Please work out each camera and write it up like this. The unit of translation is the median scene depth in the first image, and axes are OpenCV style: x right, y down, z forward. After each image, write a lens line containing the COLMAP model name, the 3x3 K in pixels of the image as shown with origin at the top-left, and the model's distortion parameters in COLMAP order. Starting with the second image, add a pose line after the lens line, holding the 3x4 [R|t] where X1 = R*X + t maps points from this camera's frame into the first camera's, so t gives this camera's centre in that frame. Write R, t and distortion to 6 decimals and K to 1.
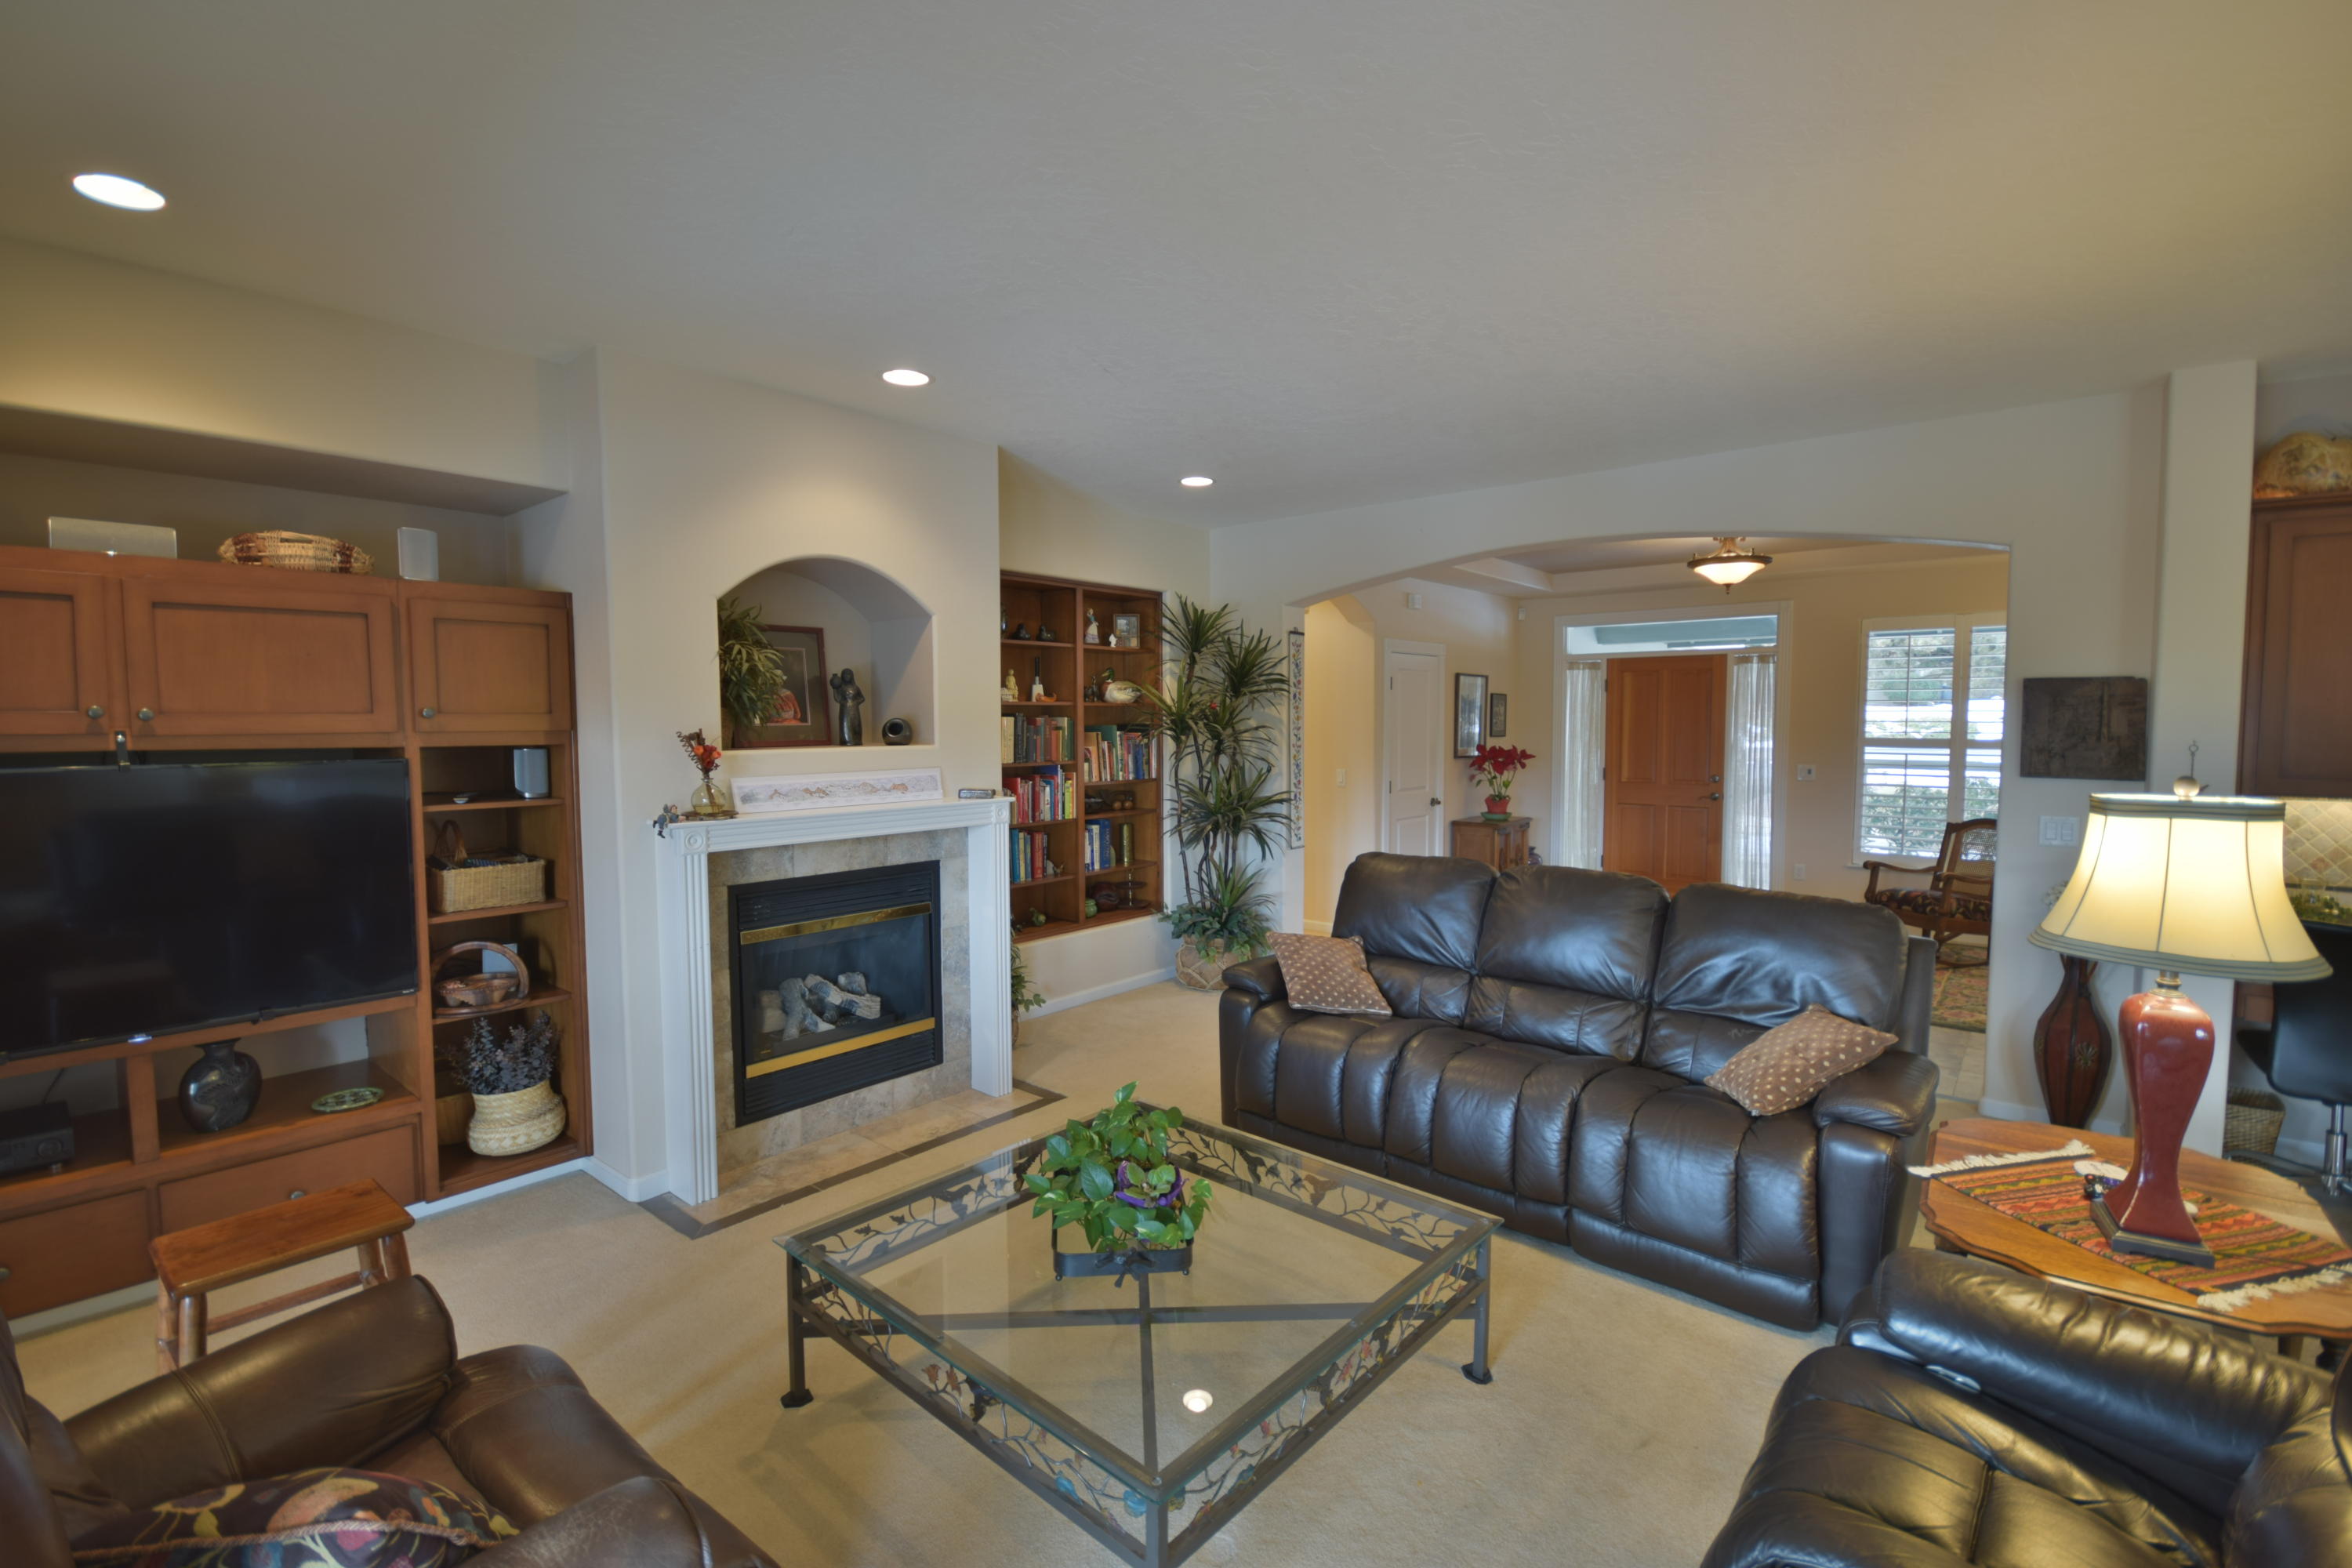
lens RADIAL K [[1035.8, 0, 1163.4], [0, 1035.8, 782.4], [0, 0, 1]] dist [0.004328, -0.007309]
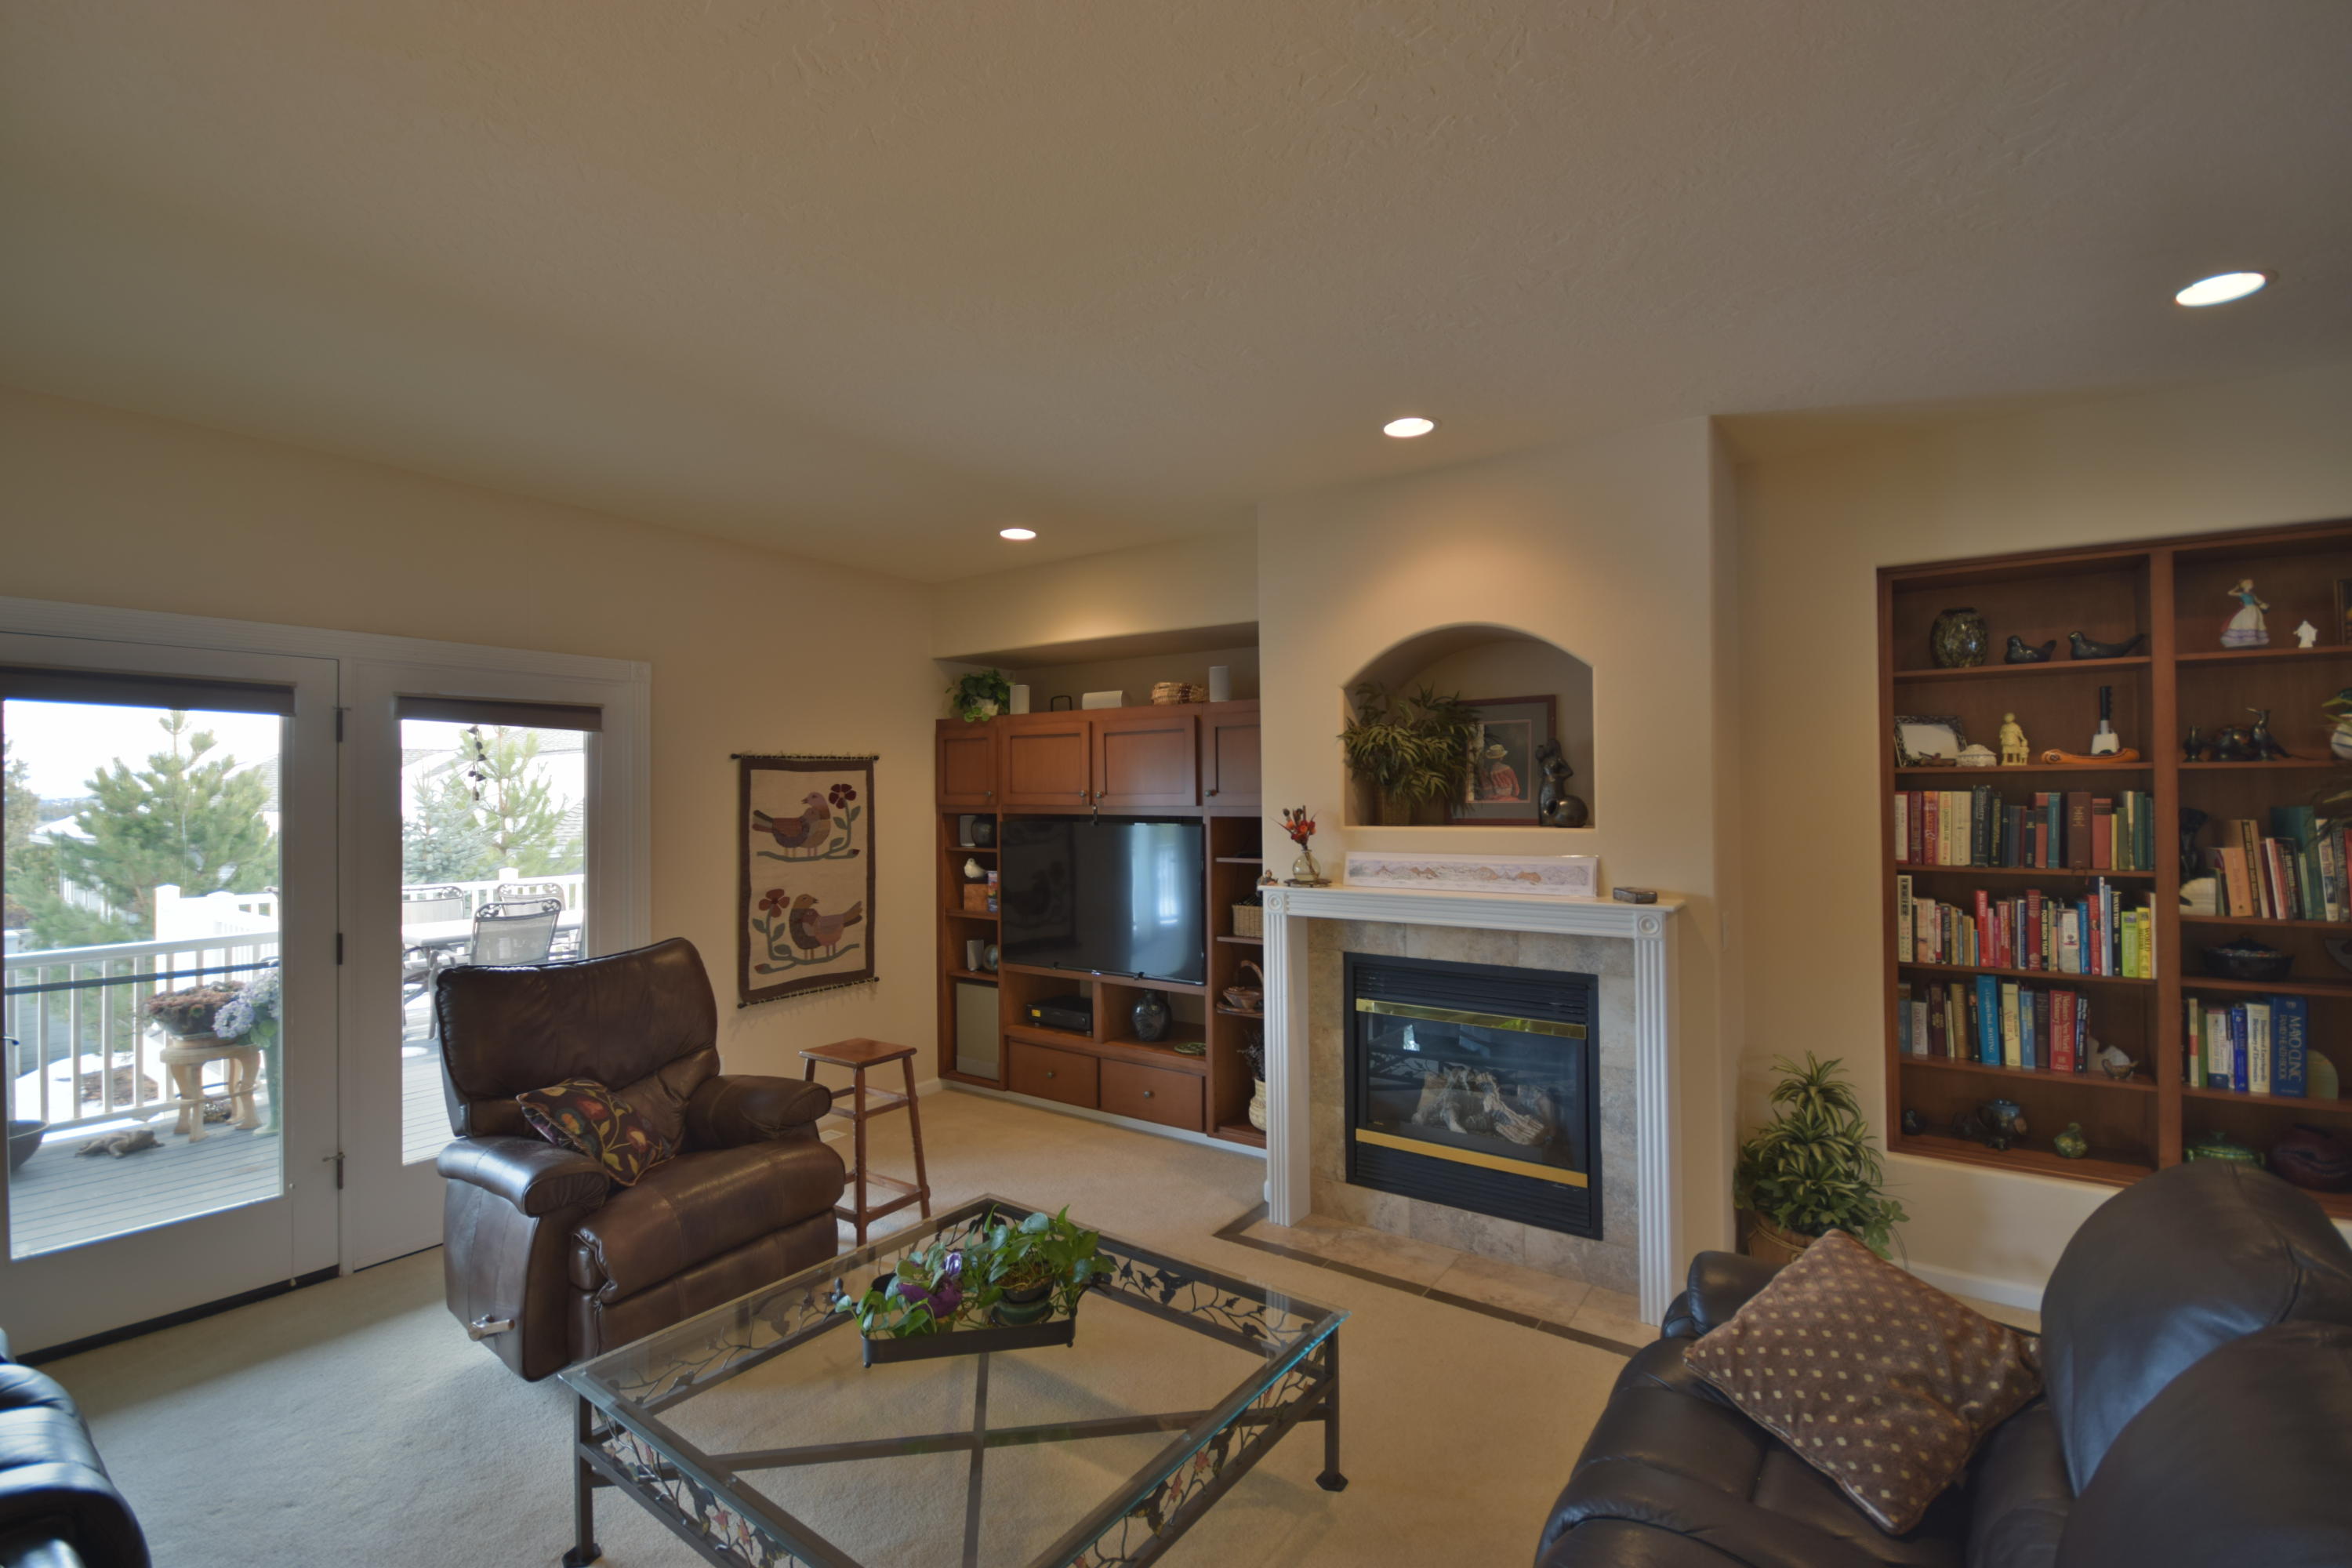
lens RADIAL K [[1035.8, 0, 1181.3], [0, 1035.8, 782.6], [0, 0, 1]] dist [0.004328, -0.007309]
pose [[0.098361, -0.009316, -0.995107, 0.560608], [-0.055780, 0.998332, -0.014860, -0.043947], [0.993586, 0.056969, 0.097678, 0.630464]]
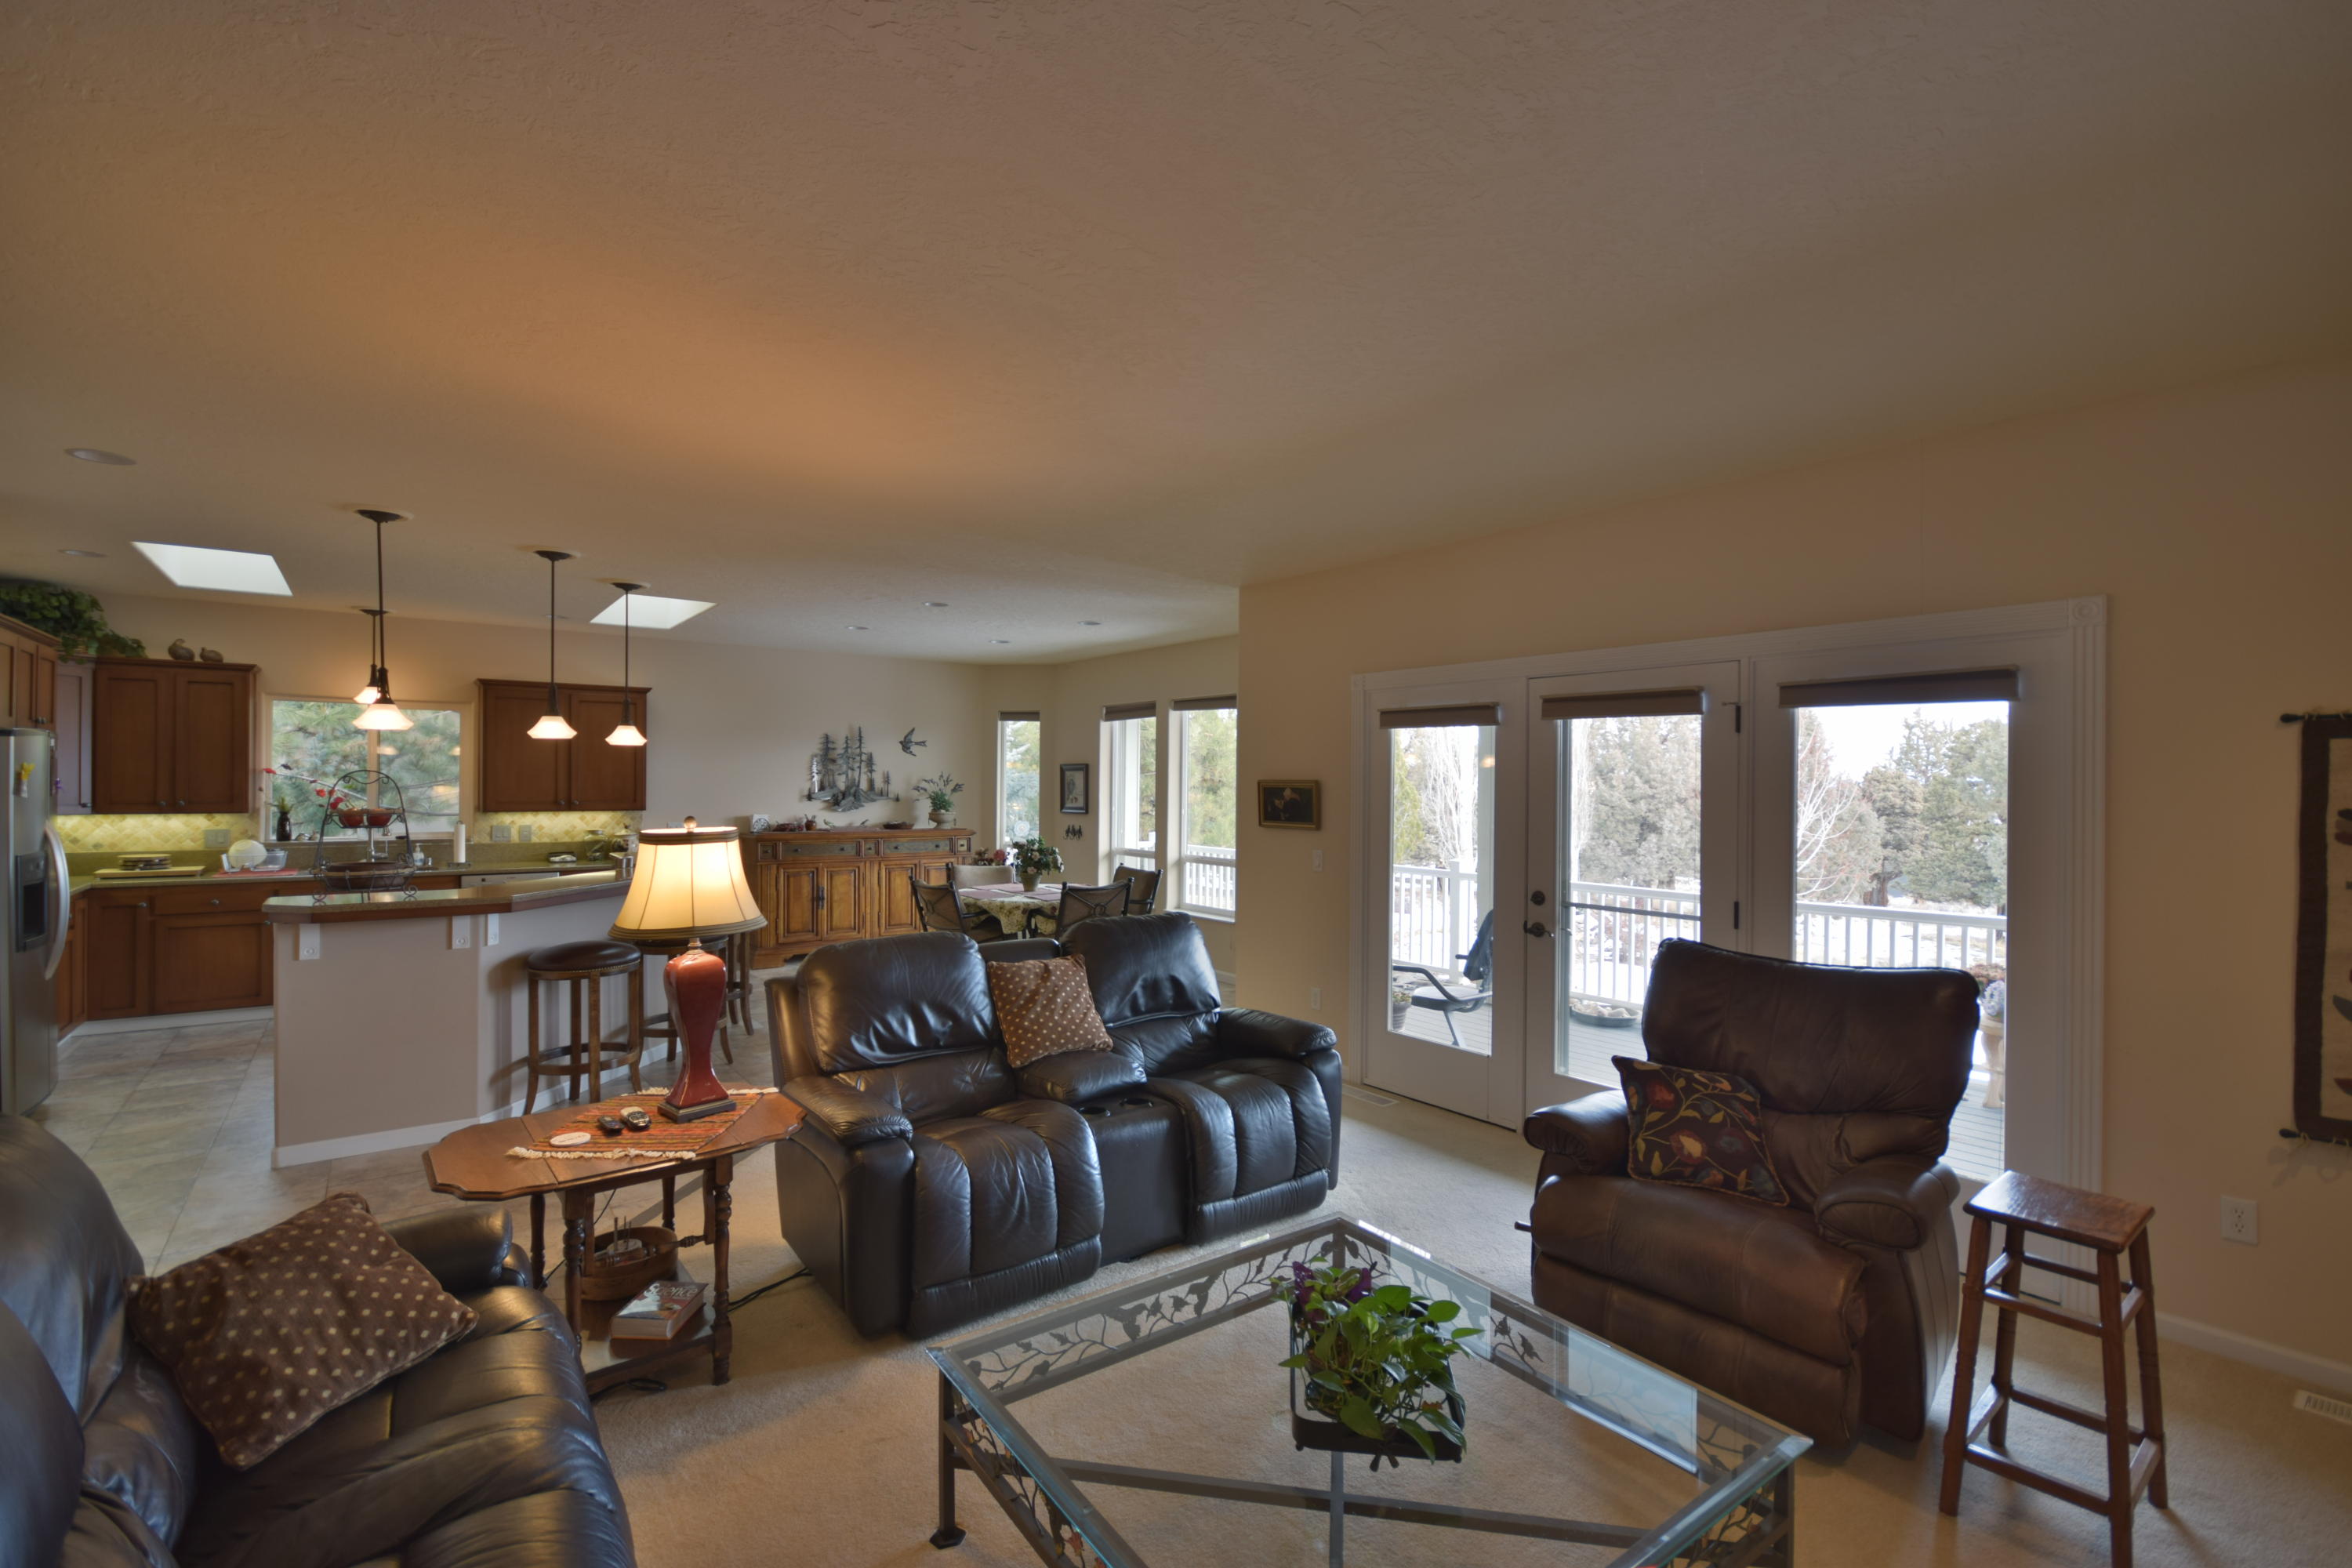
lens RADIAL K [[1035.8, 0, 1170.5], [0, 1035.8, 787.0], [0, 0, 1]] dist [0.004328, -0.007309]
pose [[-0.977868, -0.006096, 0.209134, -0.035611], [0.007896, 0.997788, 0.066003, -0.067796], [-0.209073, 0.066193, -0.975657, 1.071902]]
